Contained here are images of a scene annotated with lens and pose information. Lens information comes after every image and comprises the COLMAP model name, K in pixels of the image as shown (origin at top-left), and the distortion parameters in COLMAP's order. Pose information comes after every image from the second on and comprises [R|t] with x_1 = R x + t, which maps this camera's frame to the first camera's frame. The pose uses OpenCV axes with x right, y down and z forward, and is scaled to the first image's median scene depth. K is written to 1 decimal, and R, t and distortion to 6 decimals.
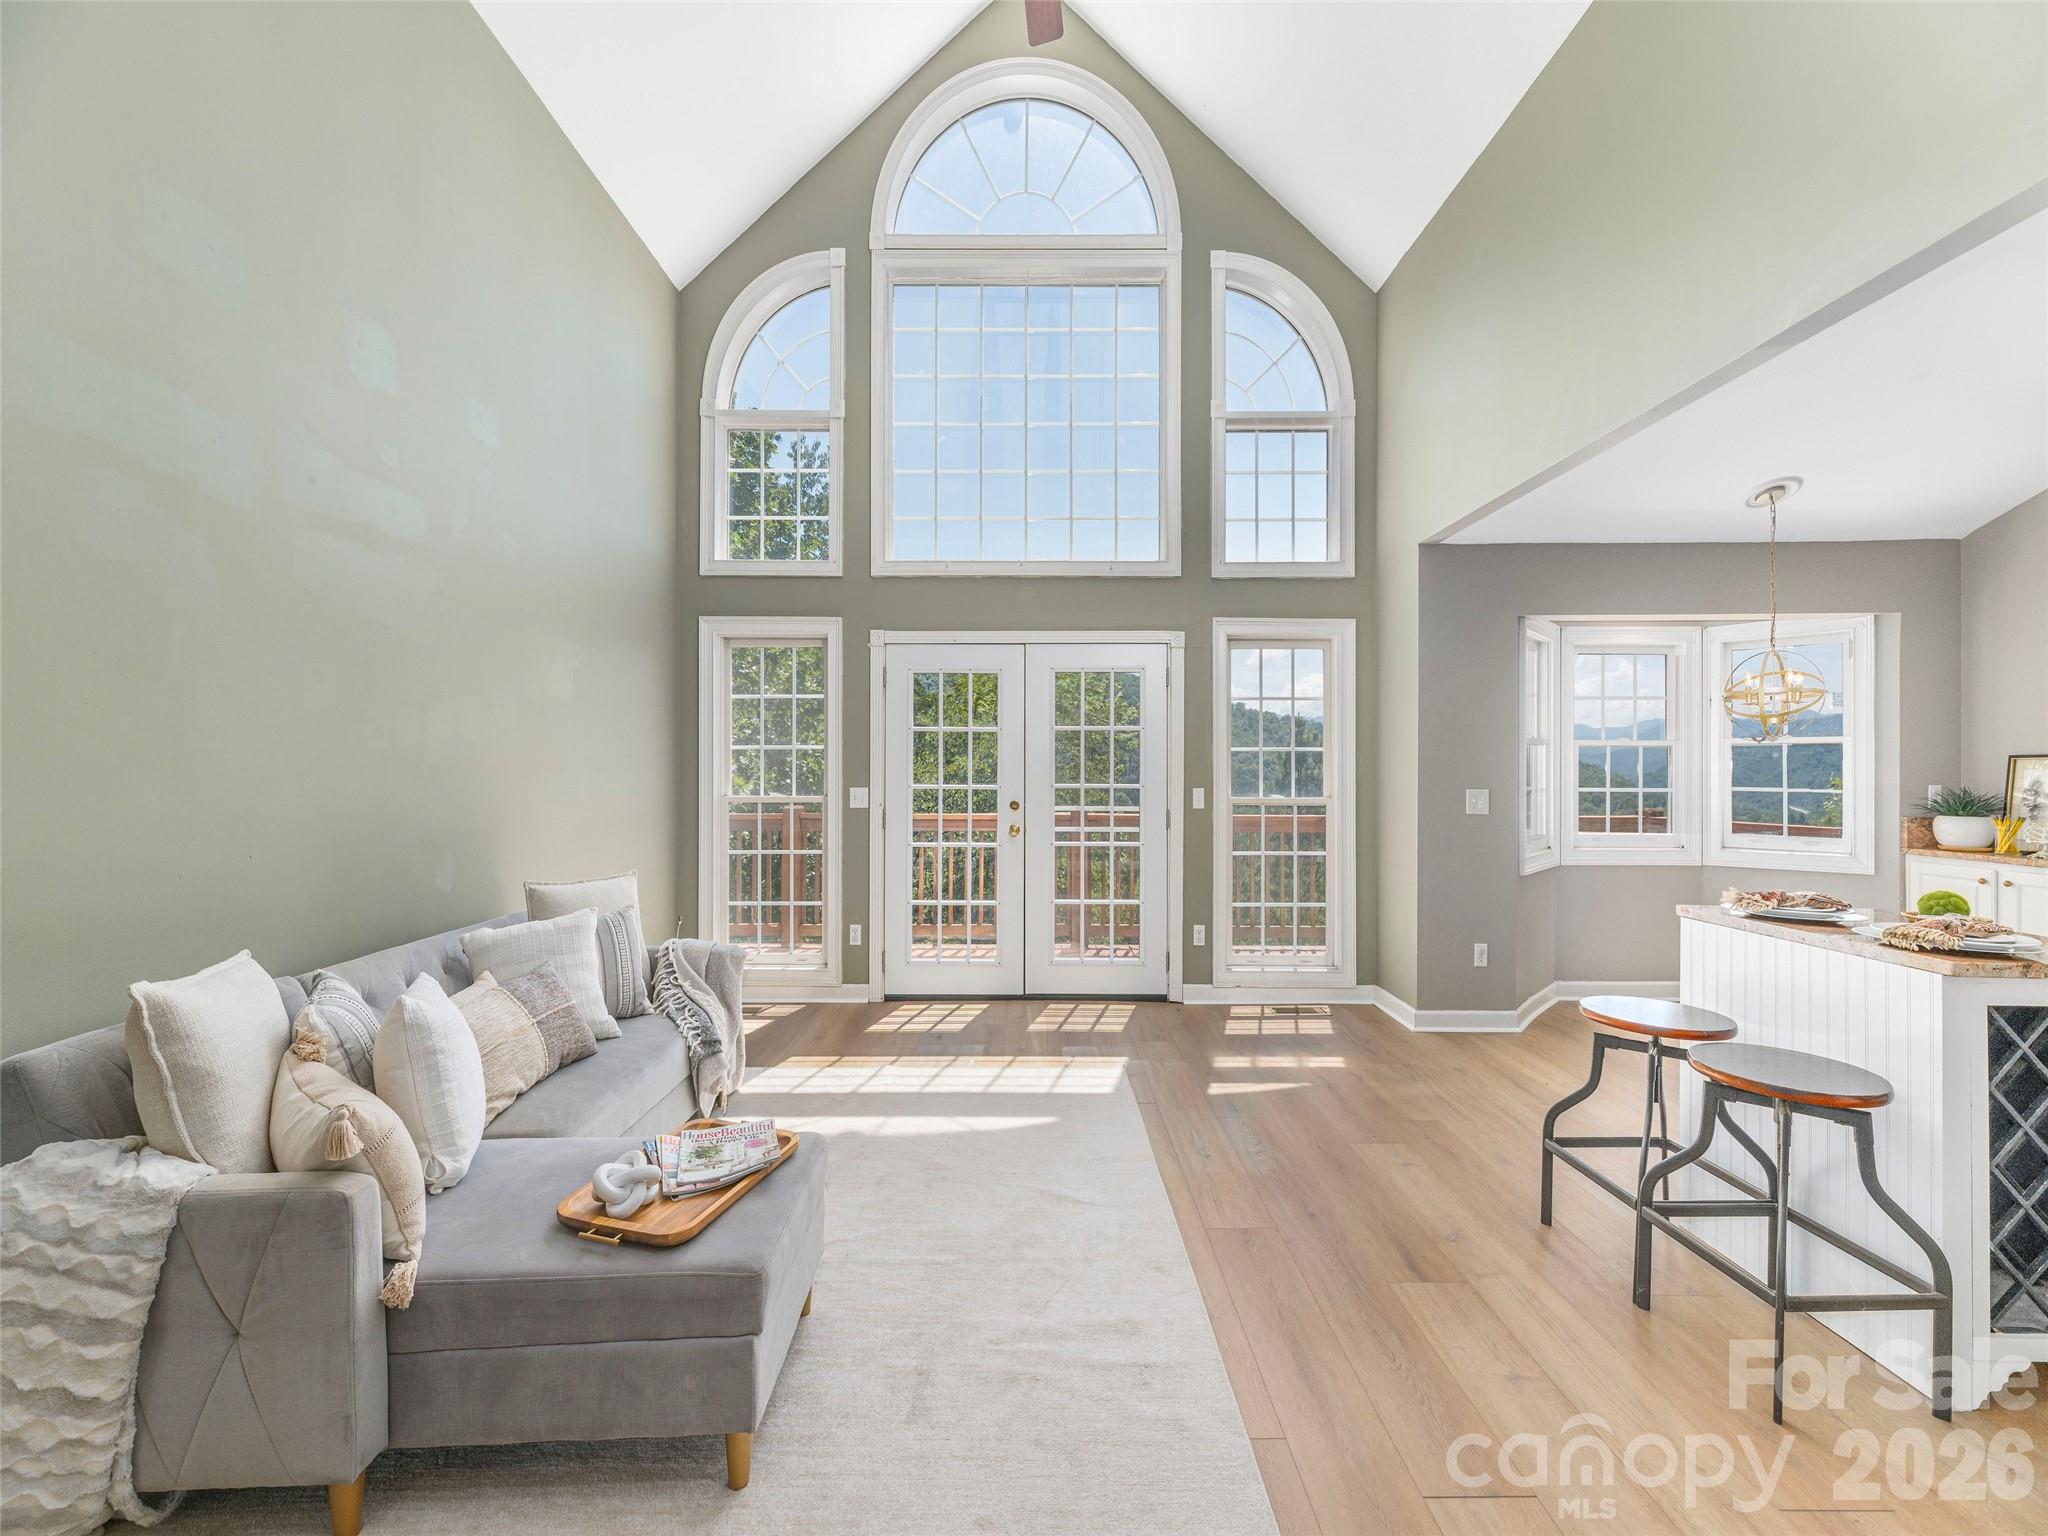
lens RADIAL K [[843.7, 0, 1035.5], [0, 843.7, 762.6], [0, 0, 1]] dist [-0.000168, 0.002071]
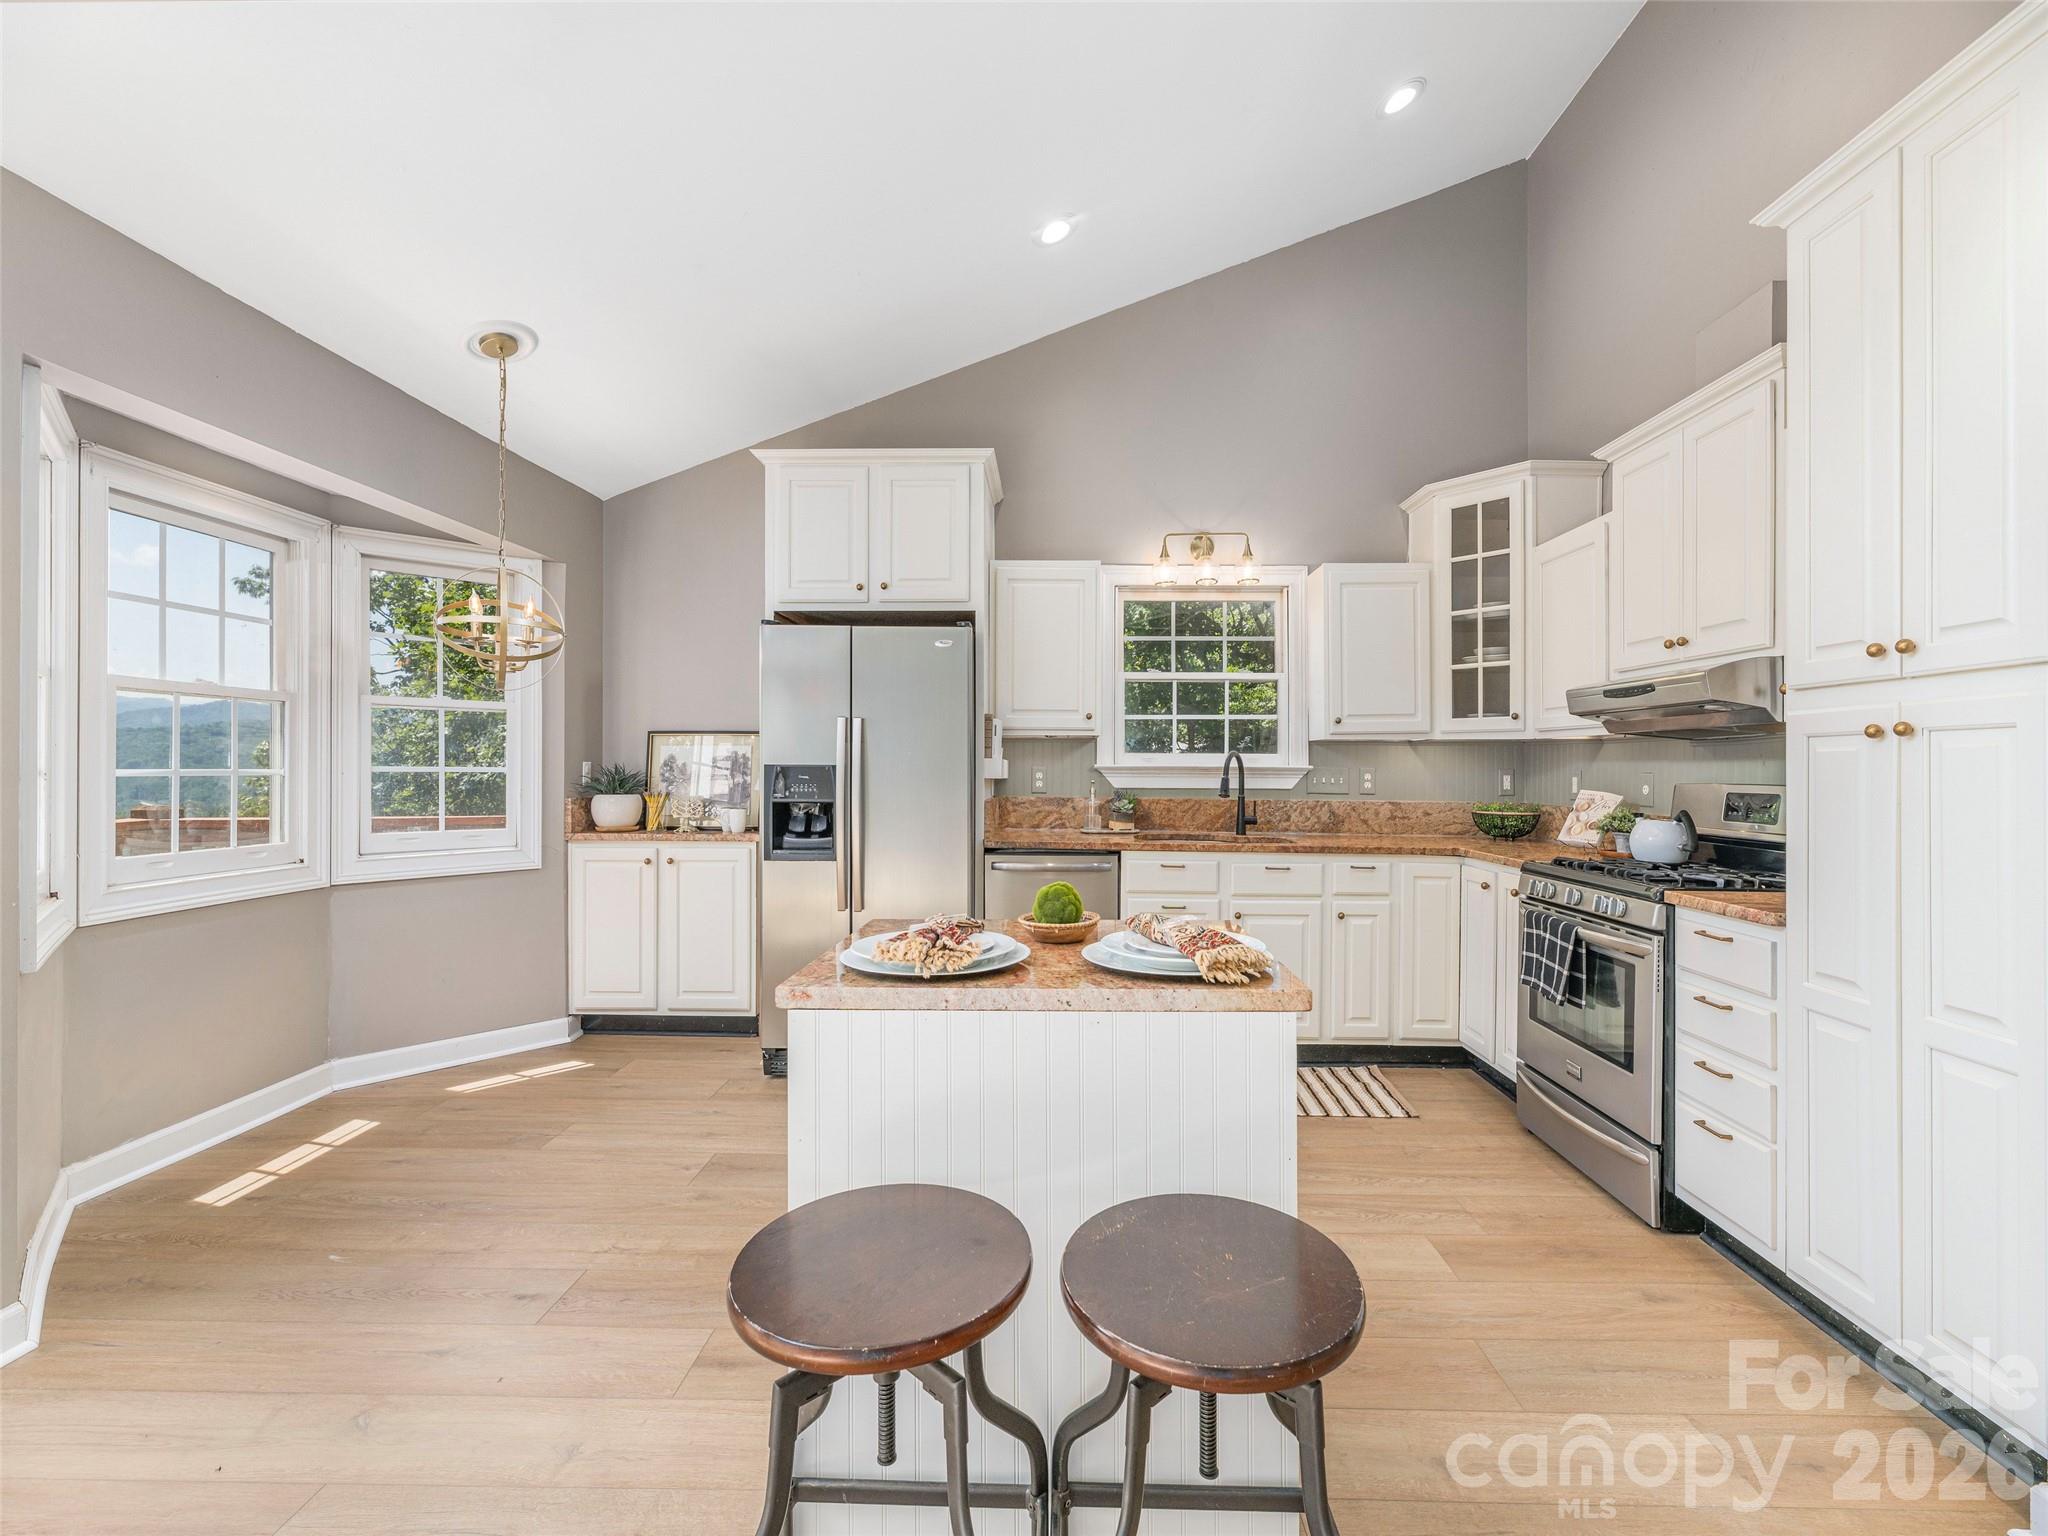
lens RADIAL K [[843.7, 0, 1048.2], [0, 843.7, 767.7], [0, 0, 1]] dist [-0.000168, 0.002071]
pose [[0.022159, -0.004653, 0.999744, 0.162356], [-0.010899, 0.999929, 0.004896, 0.022791], [-0.999695, -0.011005, 0.022107, 0.473779]]
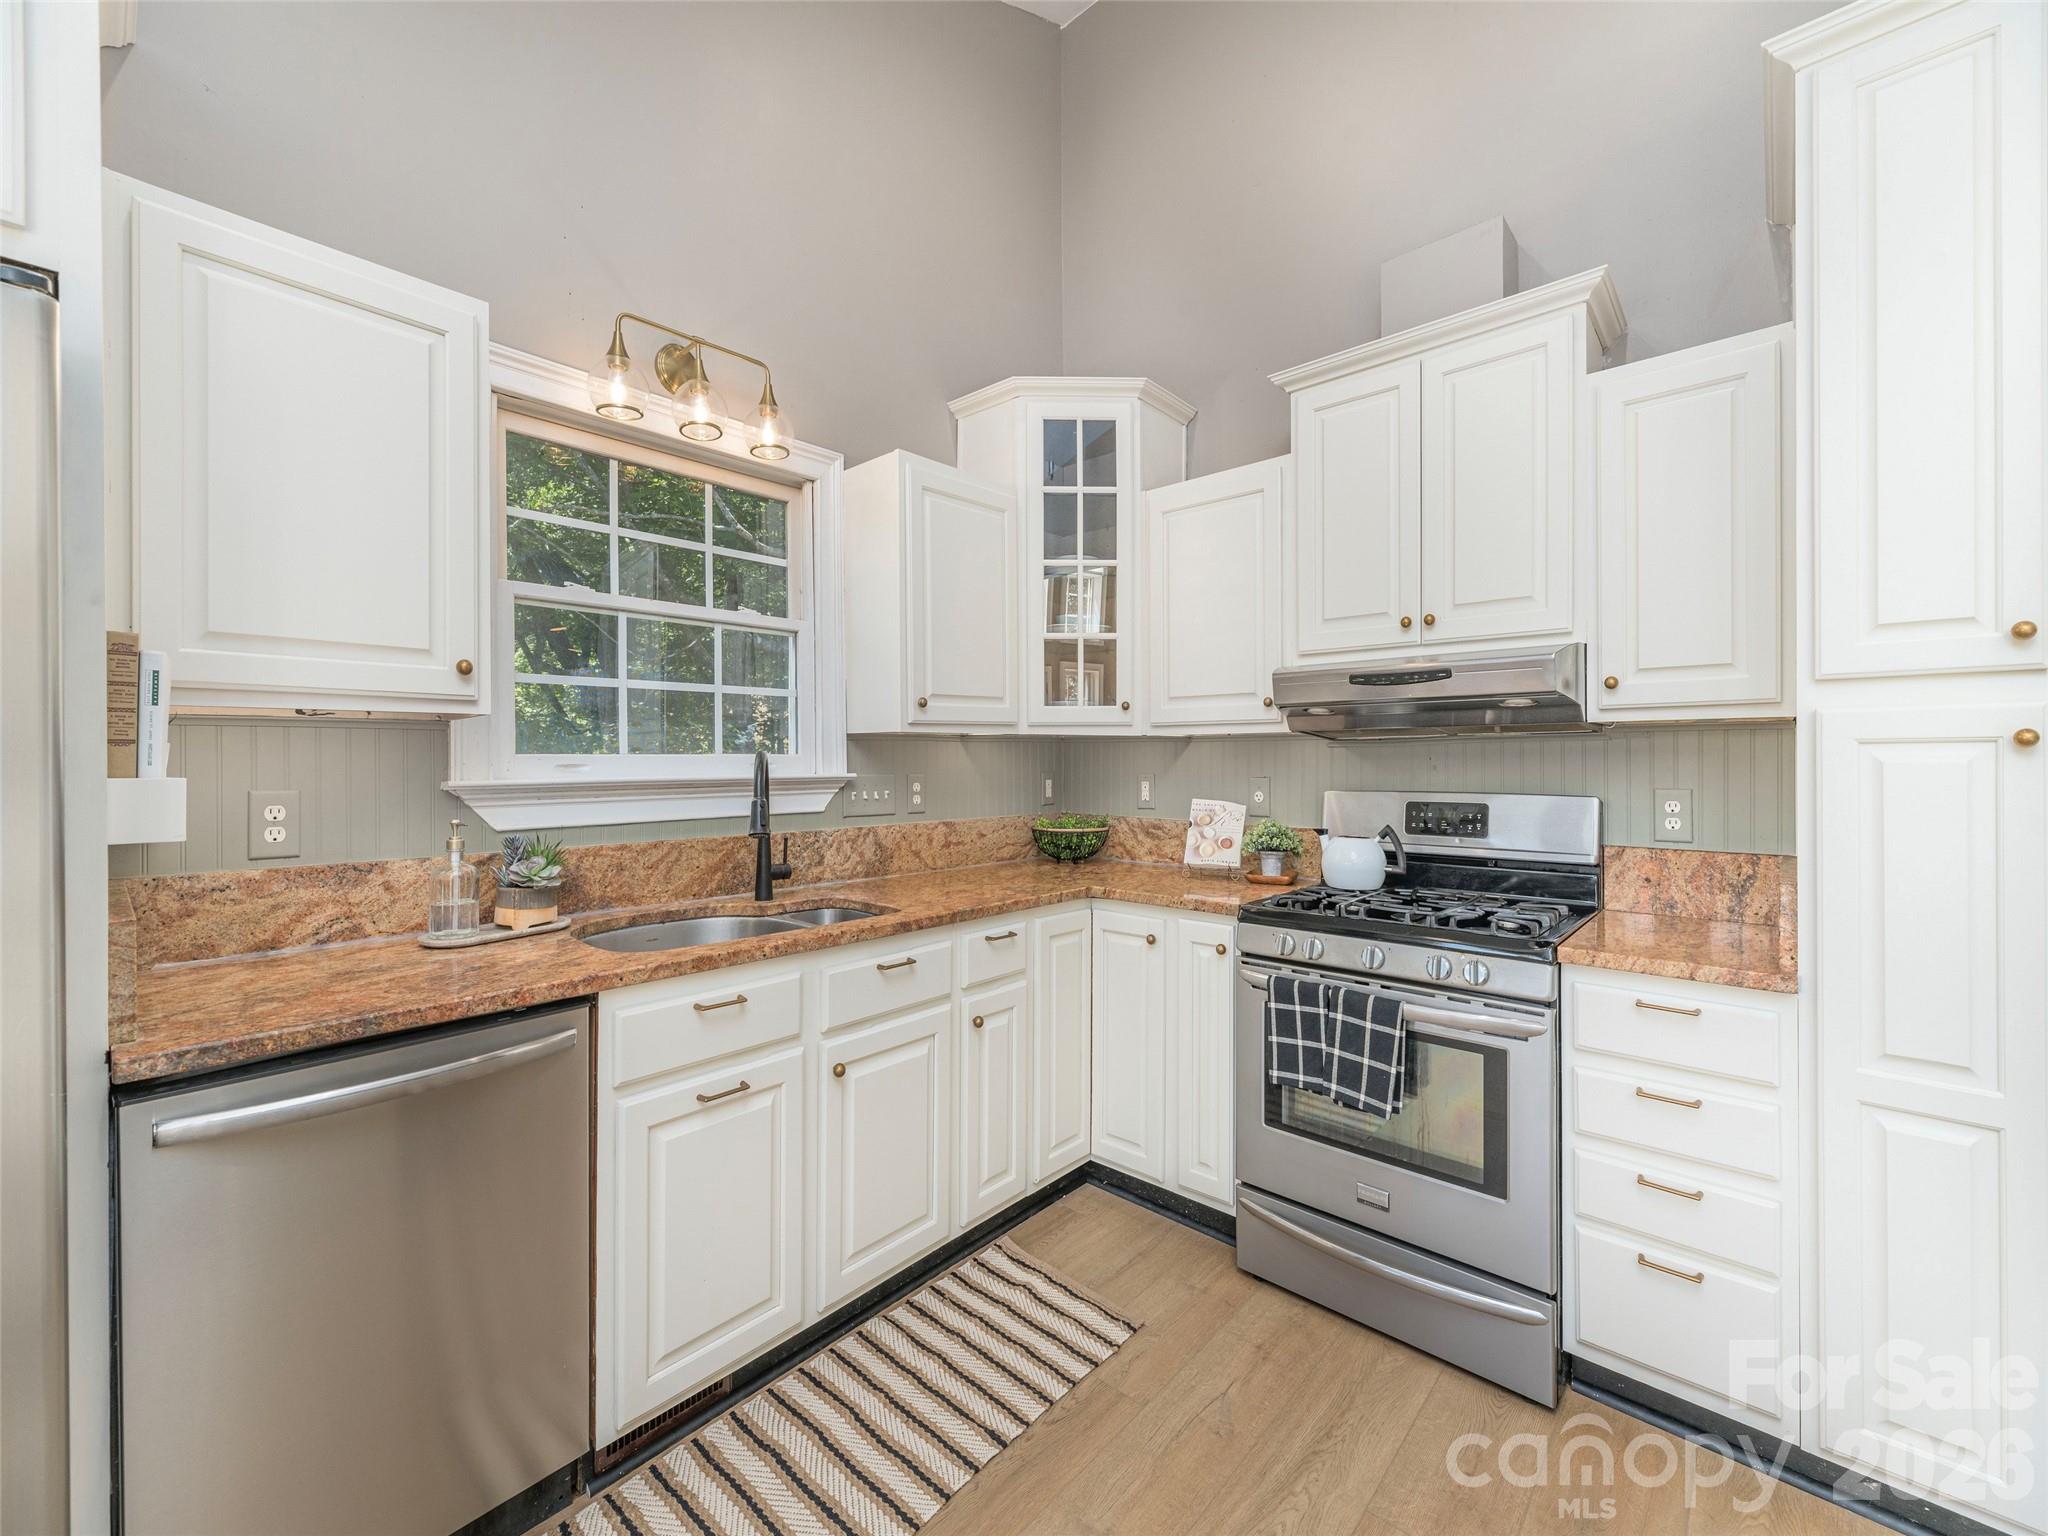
lens RADIAL K [[843.7, 0, 1026.8], [0, 843.7, 757.1], [0, 0, 1]] dist [-0.000168, 0.002071]
pose [[-0.736503, -0.002031, 0.676431, 0.595788], [-0.003234, 0.999995, -0.000519, 0.011347], [-0.676427, -0.002570, -0.736506, 0.551119]]
